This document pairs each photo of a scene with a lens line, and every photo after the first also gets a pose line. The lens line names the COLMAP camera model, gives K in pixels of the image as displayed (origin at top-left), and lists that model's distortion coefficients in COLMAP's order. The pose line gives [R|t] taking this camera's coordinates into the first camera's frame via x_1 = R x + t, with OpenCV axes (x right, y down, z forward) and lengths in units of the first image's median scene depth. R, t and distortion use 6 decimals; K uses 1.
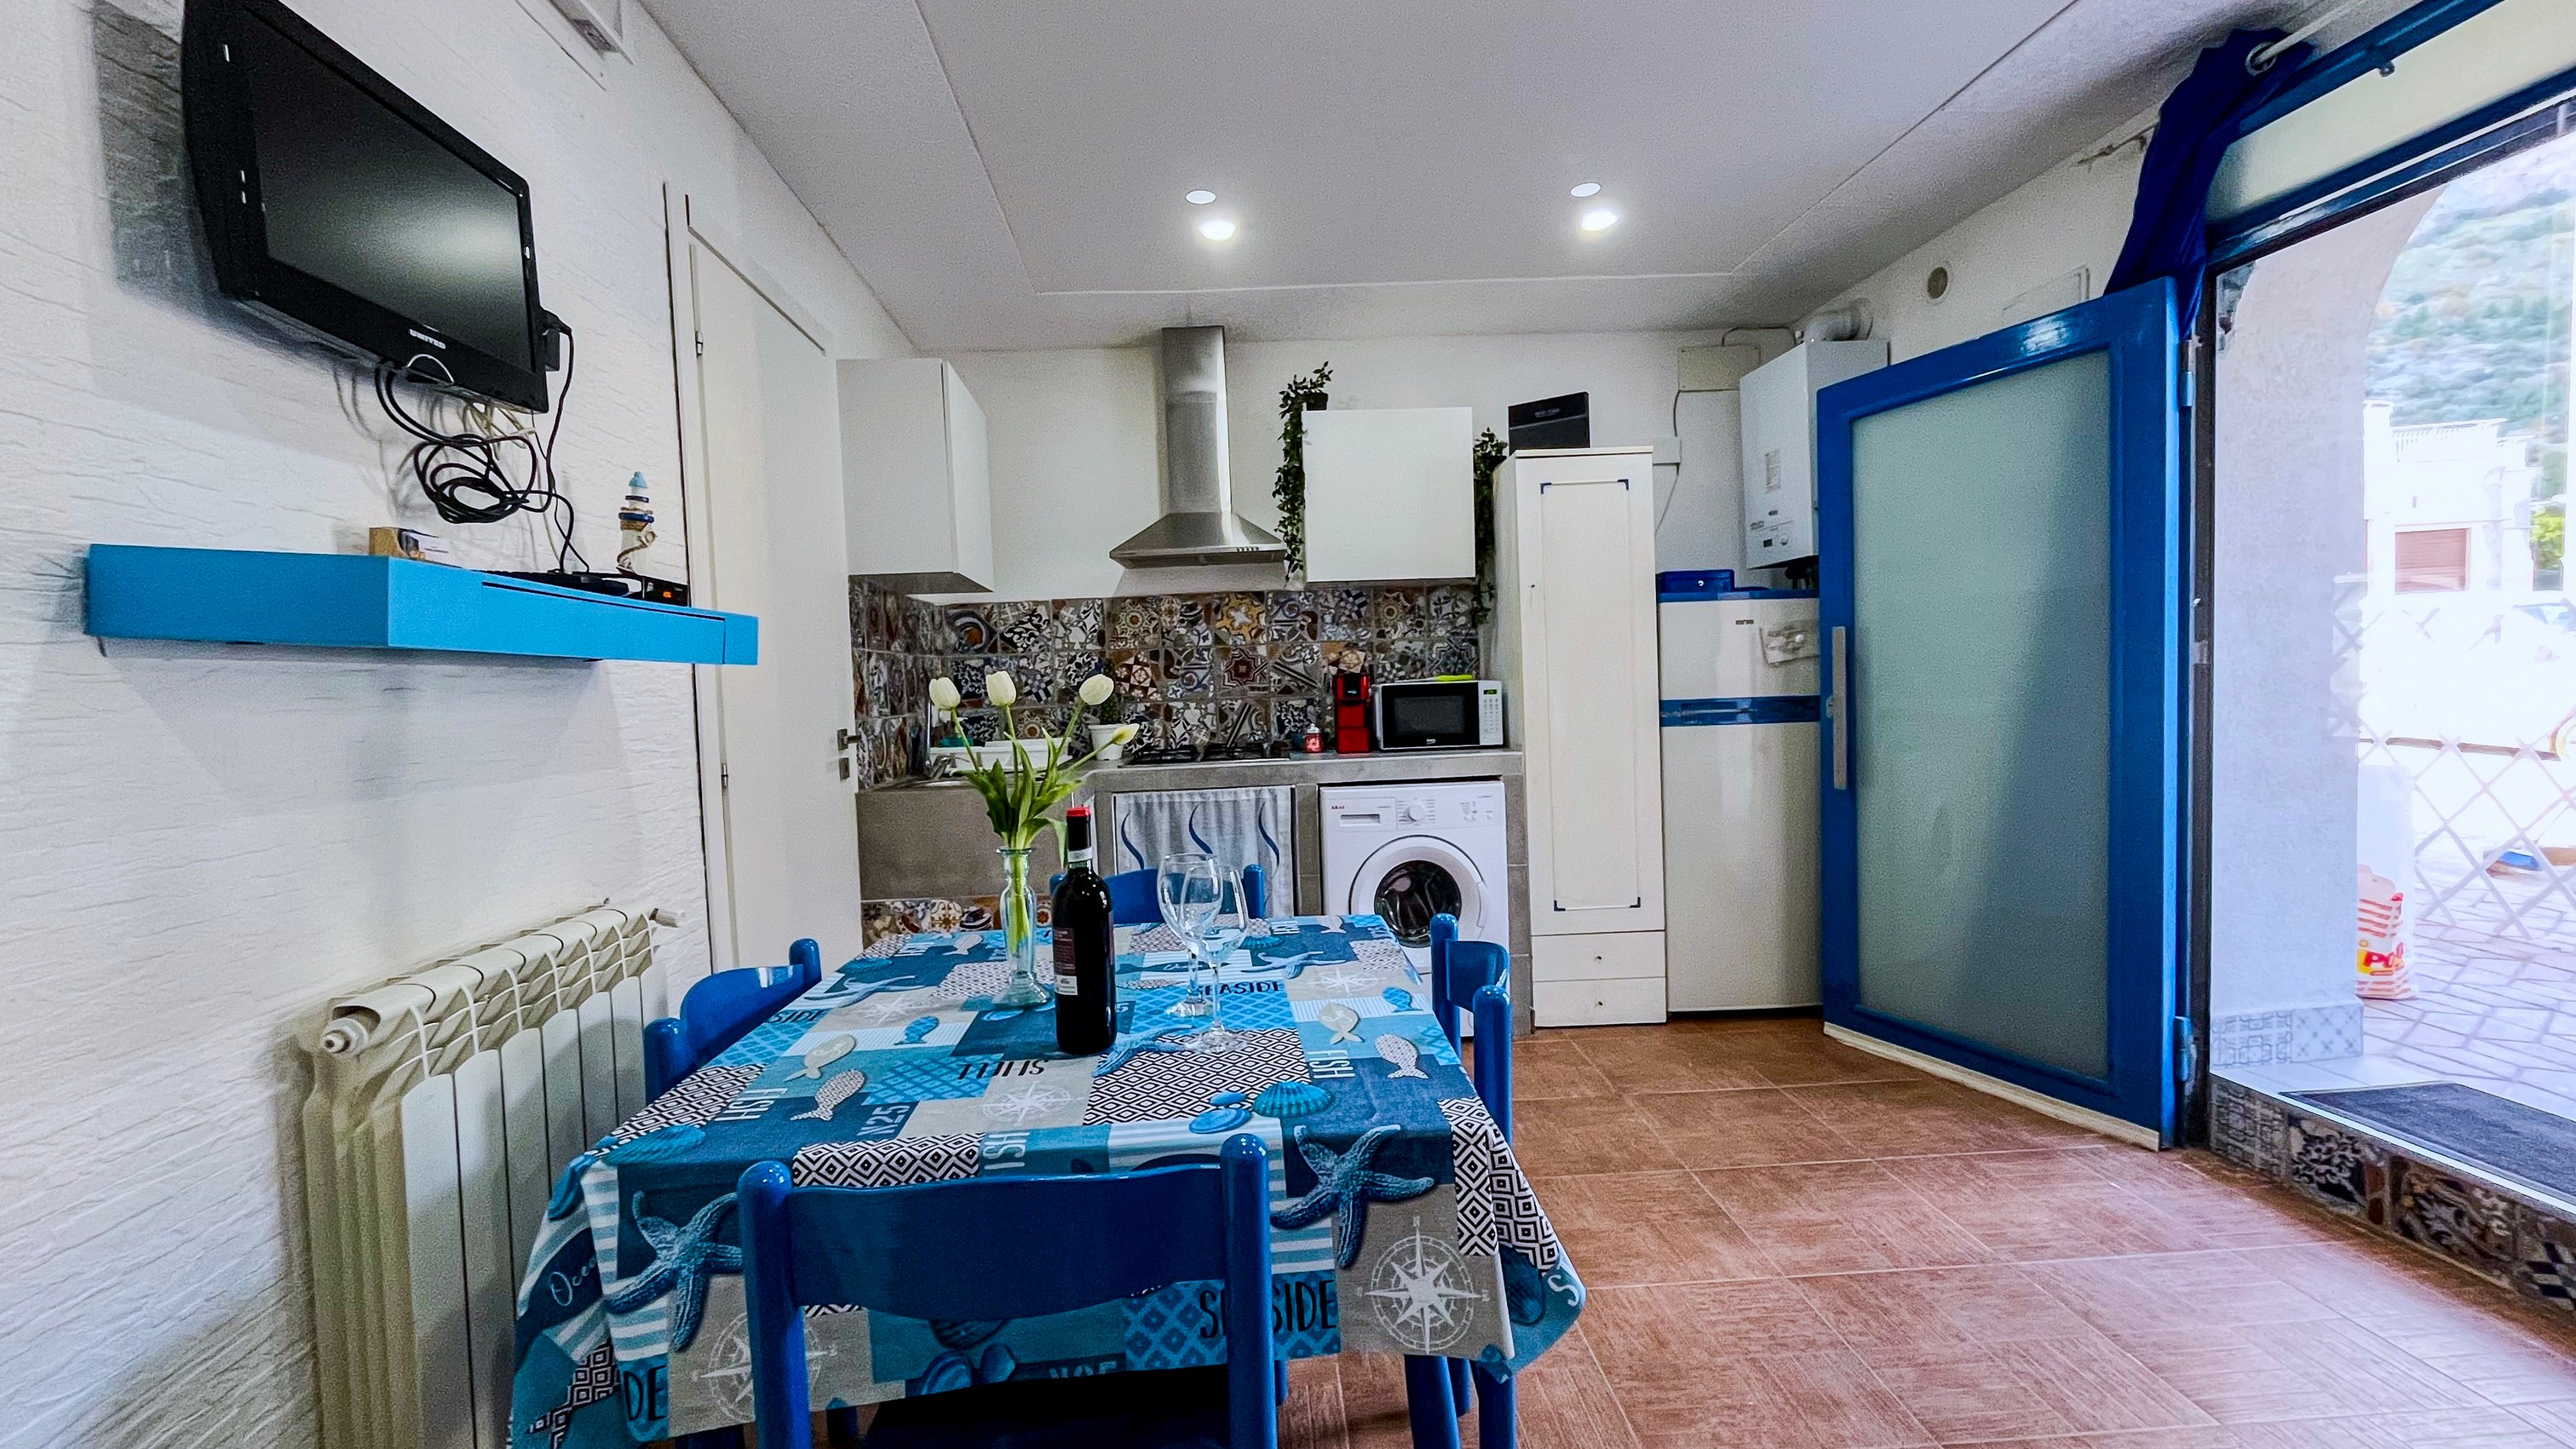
lens RADIAL K [[1040.2, 0, 1280.1], [0, 1040.2, 719.4], [0, 0, 1]] dist [-0.001530, 0.000098]
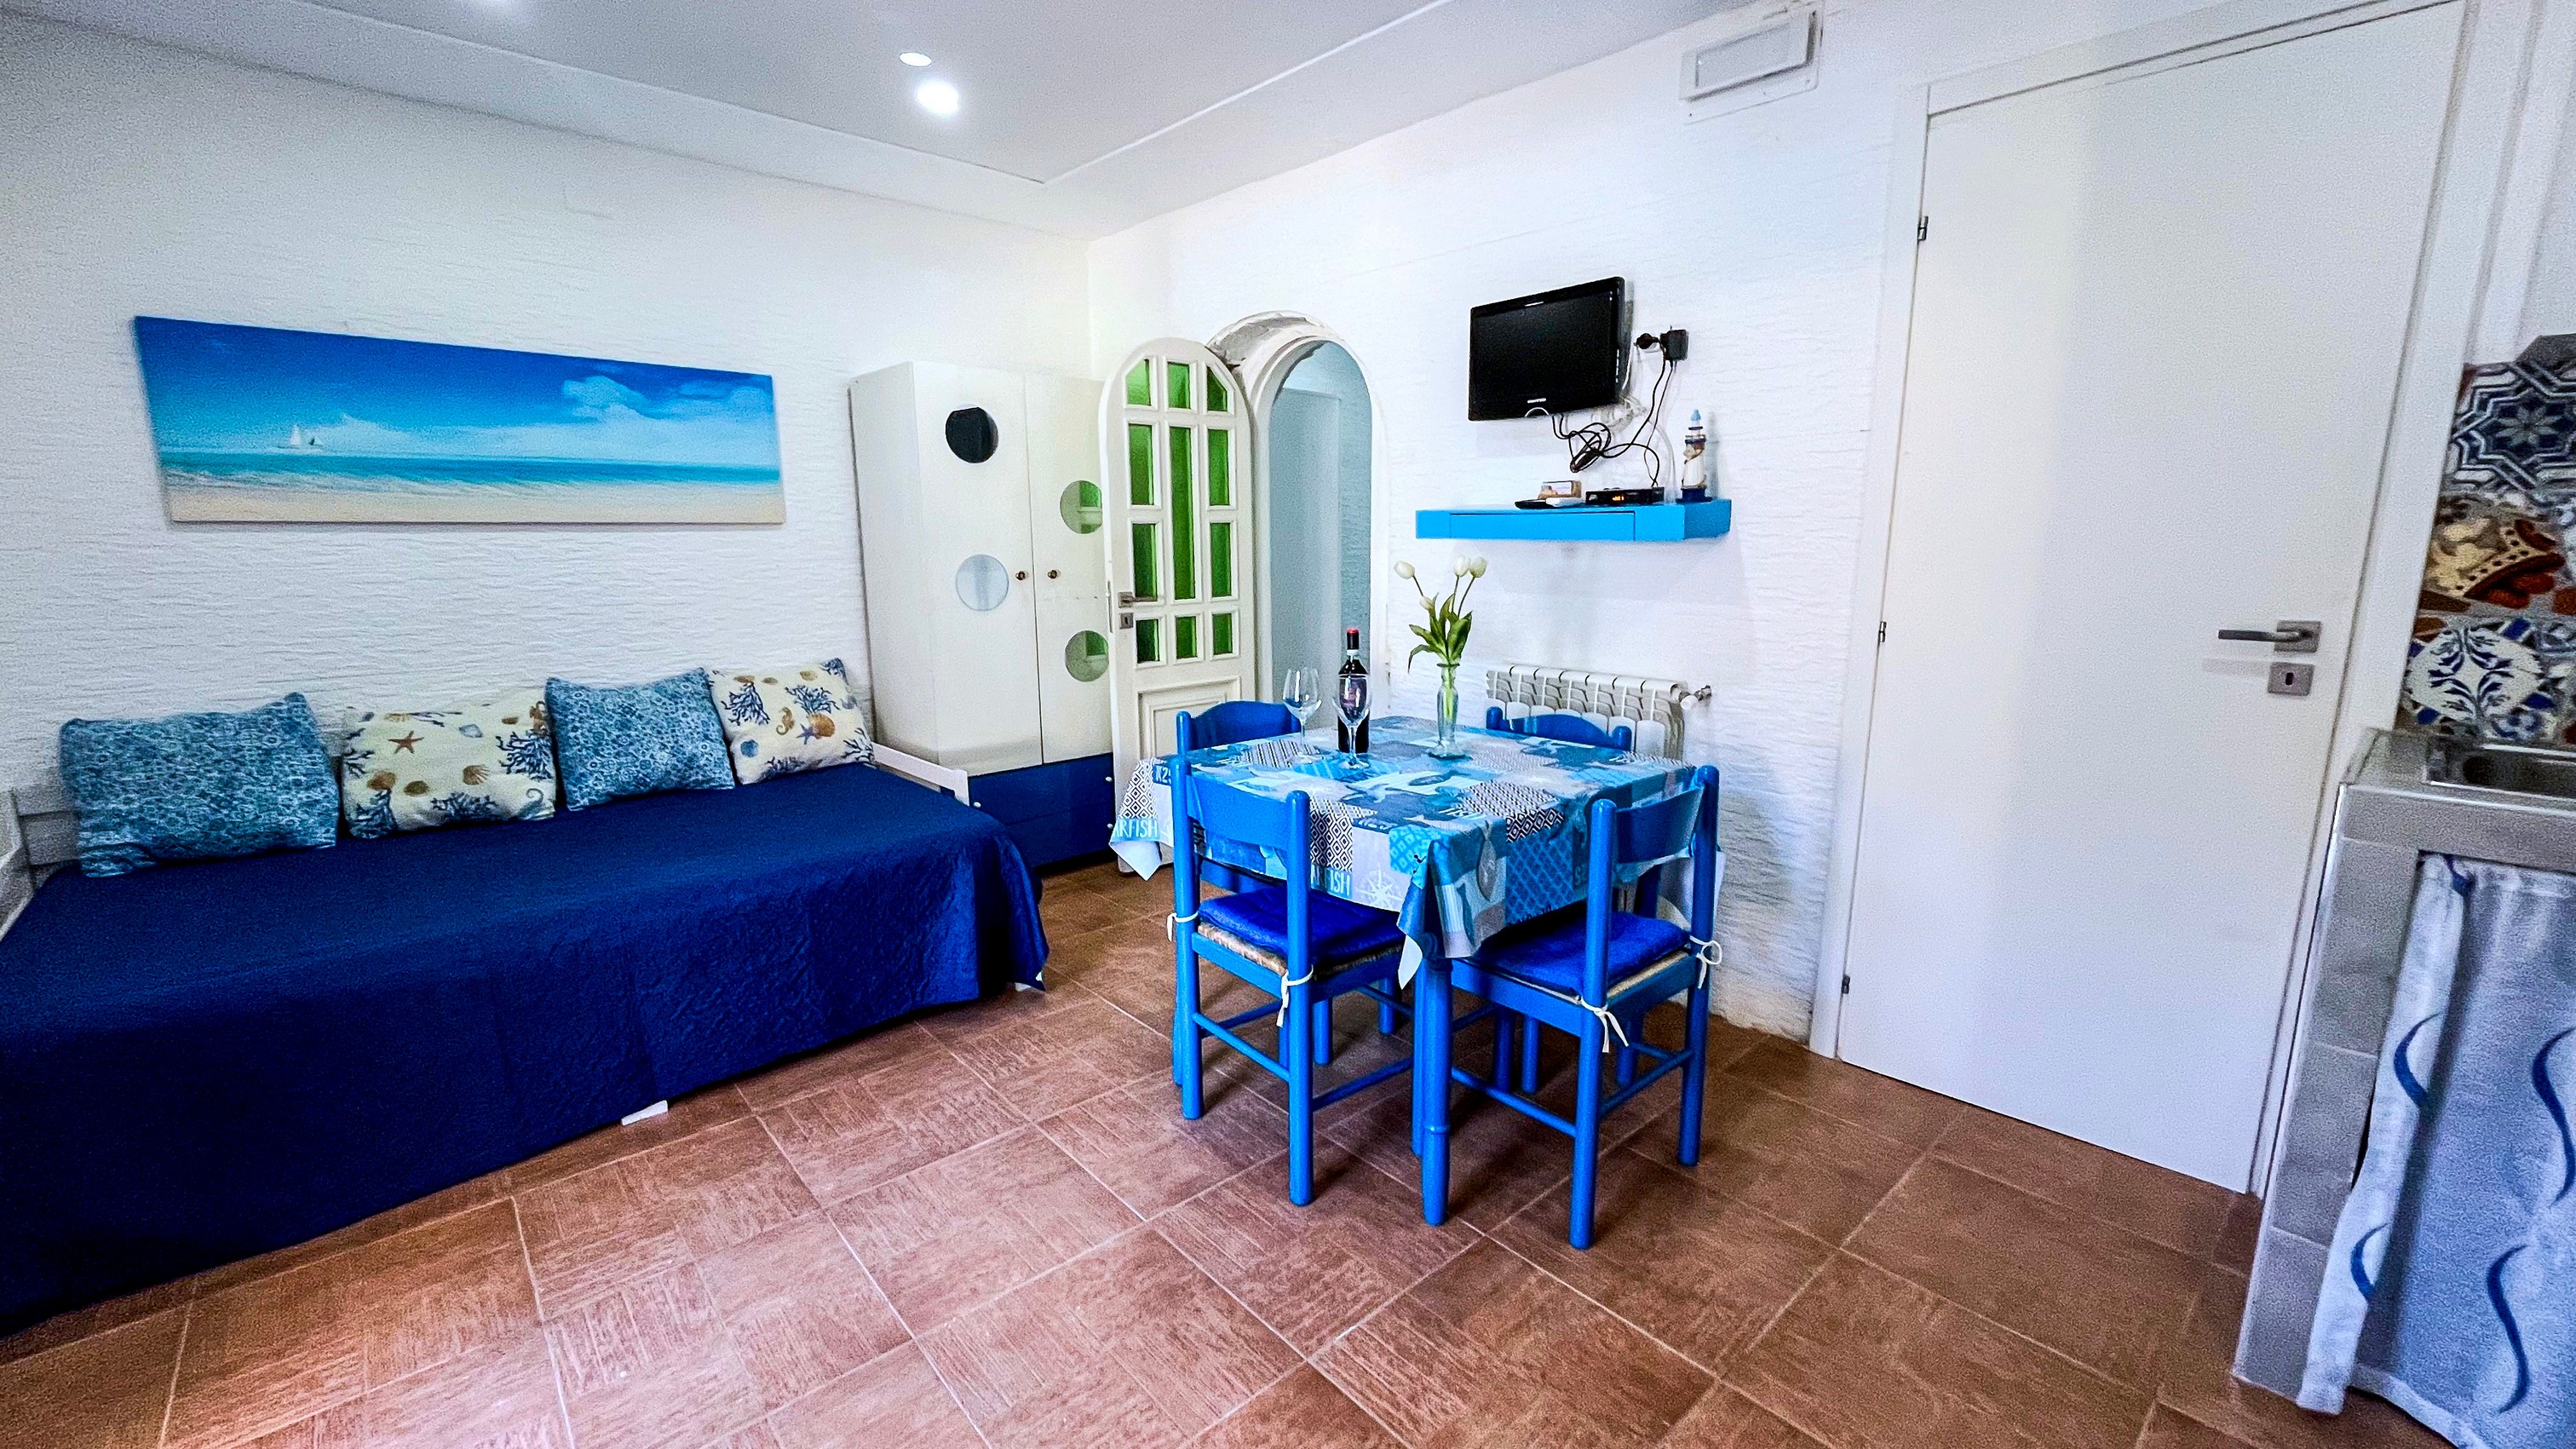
lens RADIAL K [[1040.2, 0, 1280.7], [0, 1040.2, 727.2], [0, 0, 1]] dist [-0.001530, 0.000098]
pose [[-0.776642, 0.155934, -0.610337, 0.356404], [0.010581, 0.971971, 0.234863, -0.061779], [0.629853, 0.175946, -0.756524, 0.764597]]
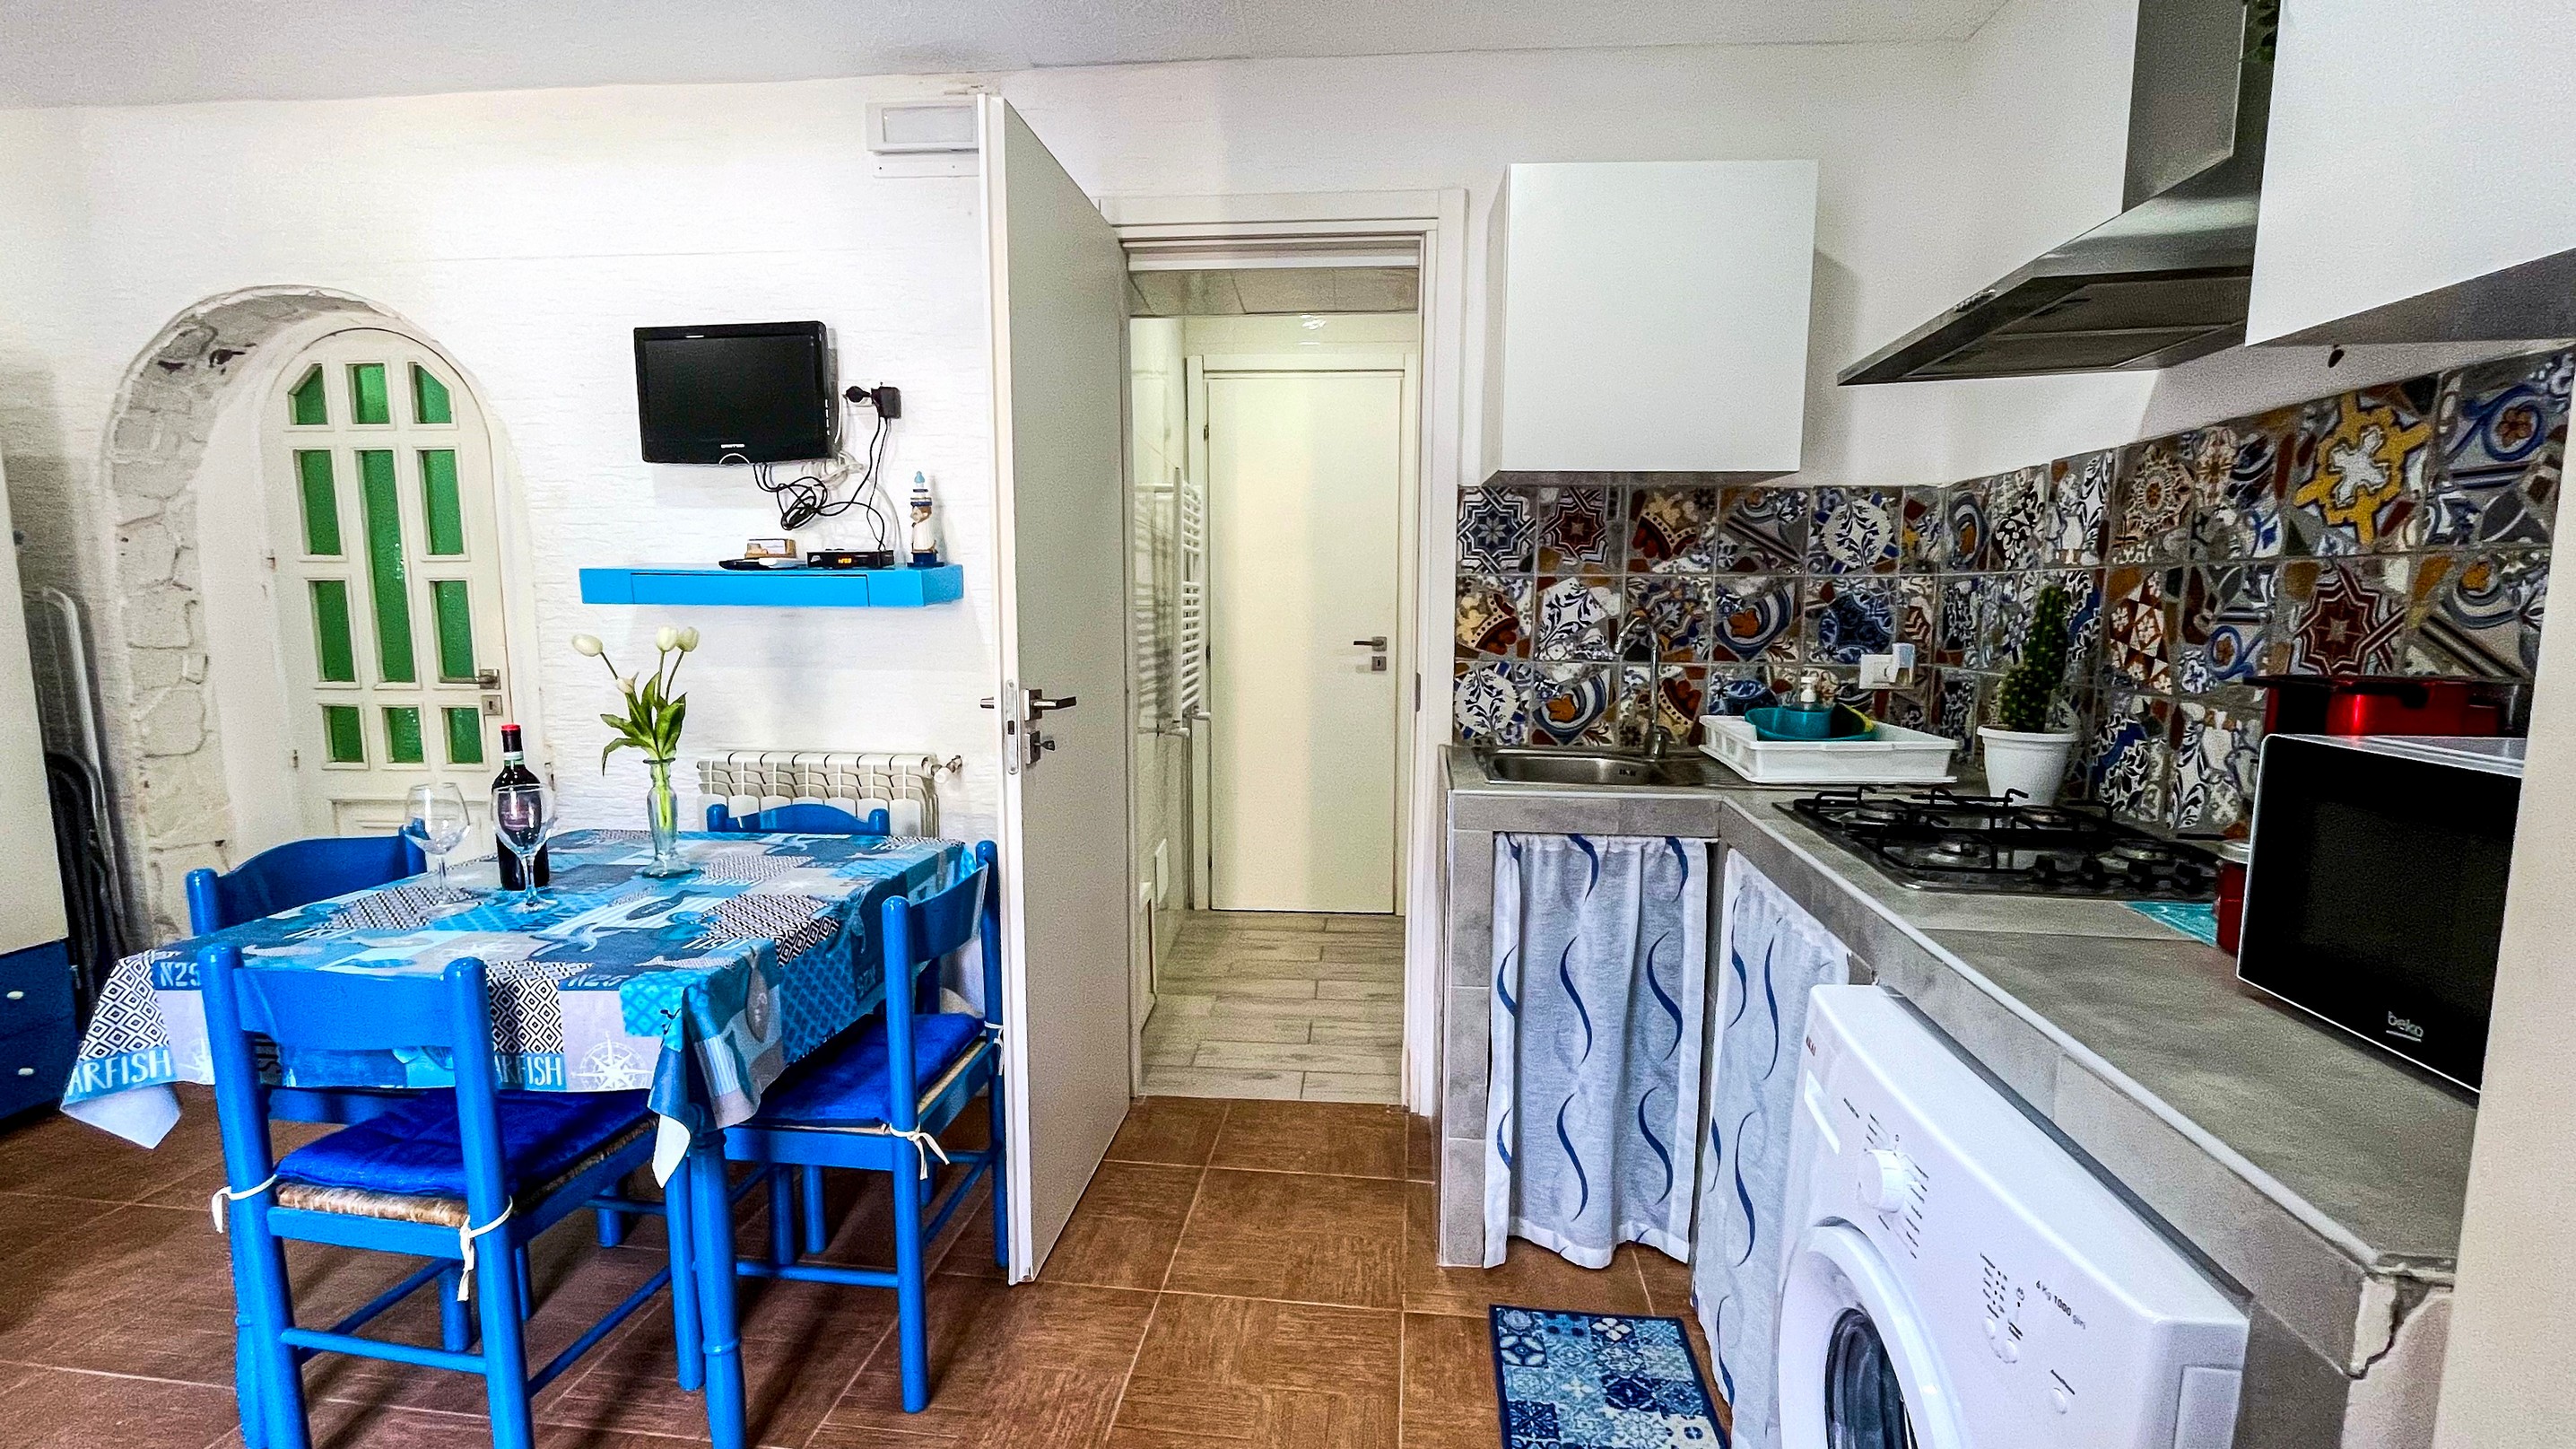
lens RADIAL K [[1096.4, 0, 1287.6], [0, 1096.4, 727.7], [0, 0, 1]] dist [-0.009967, 0.000733]
pose [[-0.157466, 0.155980, -0.975128, 0.355985], [-0.035006, 0.985945, 0.163364, -0.062753], [0.986904, 0.059860, -0.149792, 0.728290]]
